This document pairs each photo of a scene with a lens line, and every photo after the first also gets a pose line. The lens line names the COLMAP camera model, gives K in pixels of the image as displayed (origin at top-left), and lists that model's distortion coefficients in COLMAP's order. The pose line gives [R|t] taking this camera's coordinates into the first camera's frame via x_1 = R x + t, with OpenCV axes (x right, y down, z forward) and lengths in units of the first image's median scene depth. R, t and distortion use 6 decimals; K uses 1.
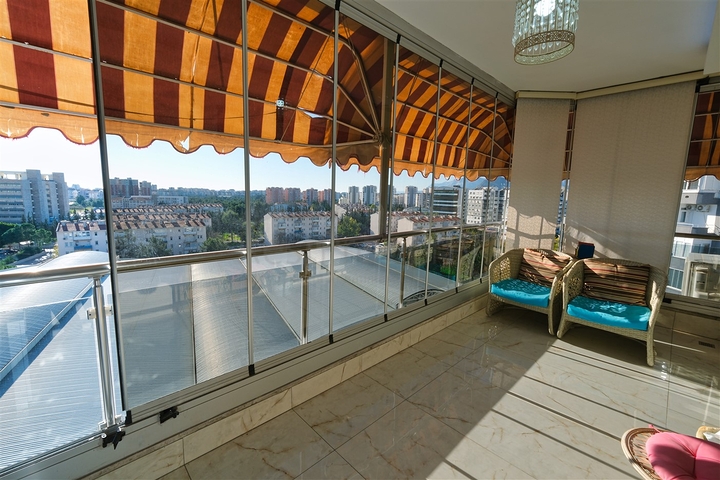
lens RADIAL K [[309.7, 0, 356.5], [0, 309.7, 238.8], [0, 0, 1]] dist [-0.003377, -0.000509]
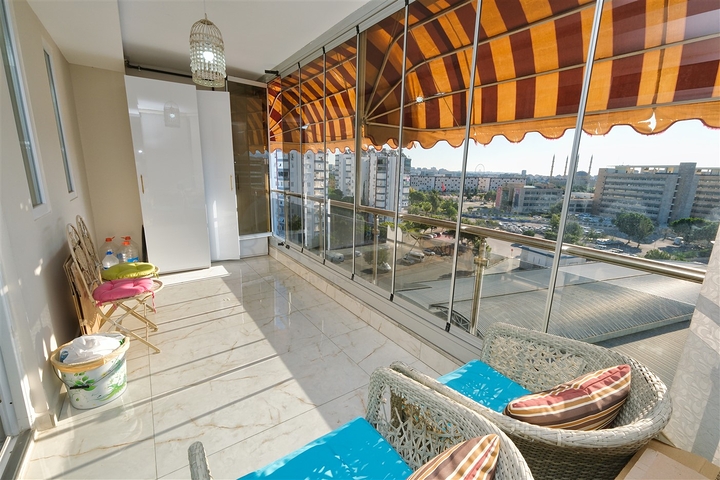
lens RADIAL K [[306.1, 0, 364.9], [0, 306.1, 238.6], [0, 0, 1]] dist [-0.014317, -0.000094]
pose [[-0.137234, 0.190530, -0.972042, 0.828560], [-0.168994, 0.962436, 0.212506, -0.099421], [0.976016, 0.193433, -0.099881, 0.783592]]
